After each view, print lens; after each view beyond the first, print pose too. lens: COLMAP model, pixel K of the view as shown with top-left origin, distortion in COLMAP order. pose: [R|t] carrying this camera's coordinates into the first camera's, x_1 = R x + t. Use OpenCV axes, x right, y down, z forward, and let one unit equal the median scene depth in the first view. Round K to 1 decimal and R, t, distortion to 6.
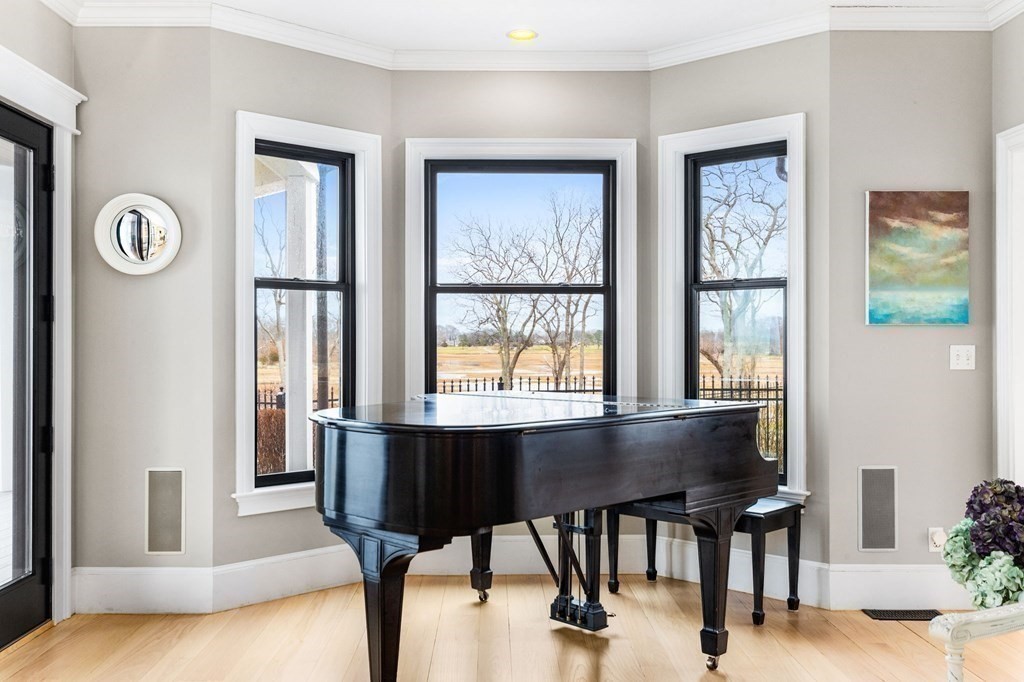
lens RADIAL K [[939.3, 0, 512.0], [0, 939.3, 341.0], [0, 0, 1]] dist [-0.006202, -0.002666]
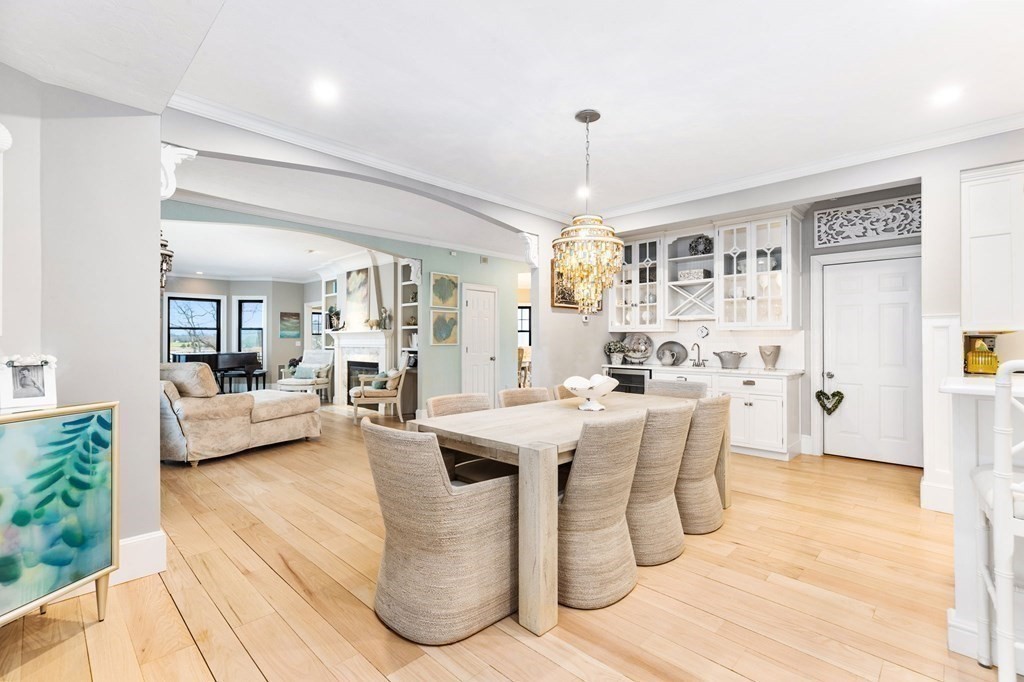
lens RADIAL K [[465.0, 0, 512.0], [0, 465.0, 341.0], [0, 0, 1]] dist [-0.002290, -0.000377]
pose [[0.708383, 0.003957, 0.705817, -0.523150], [0.000226, 0.999983, -0.005833, 0.017002], [-0.705828, 0.004292, 0.708370, -1.722371]]
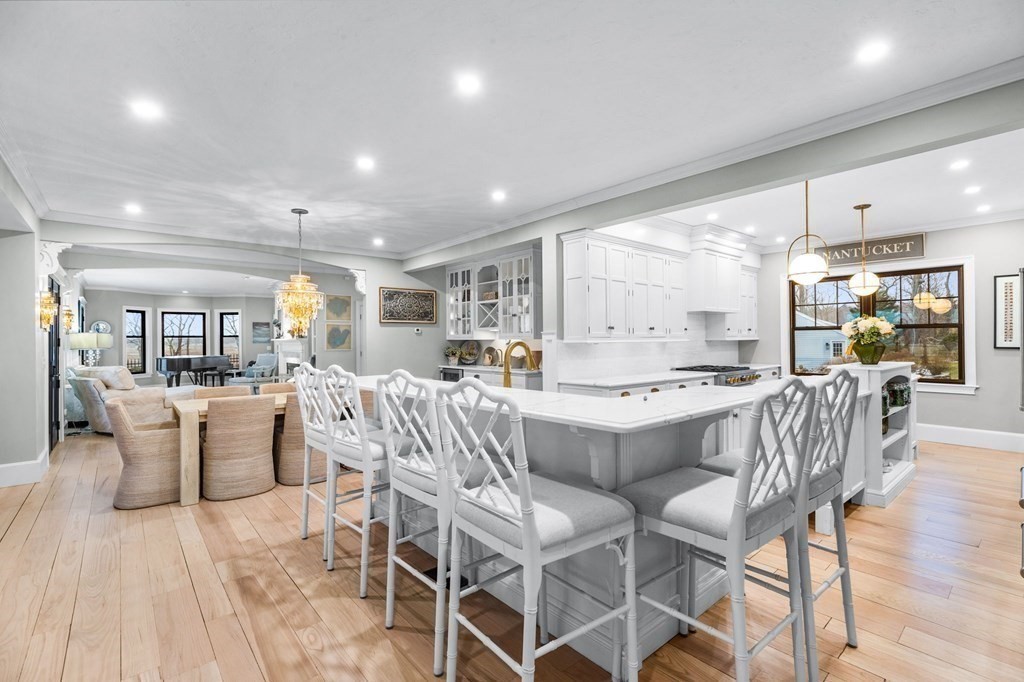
lens RADIAL K [[465.0, 0, 512.0], [0, 465.0, 341.0], [0, 0, 1]] dist [-0.002290, -0.000377]
pose [[0.773413, -0.006941, 0.633865, -0.253203], [0.009591, 0.999954, -0.000753, -0.012163], [-0.633830, 0.006661, 0.773443, -2.511806]]
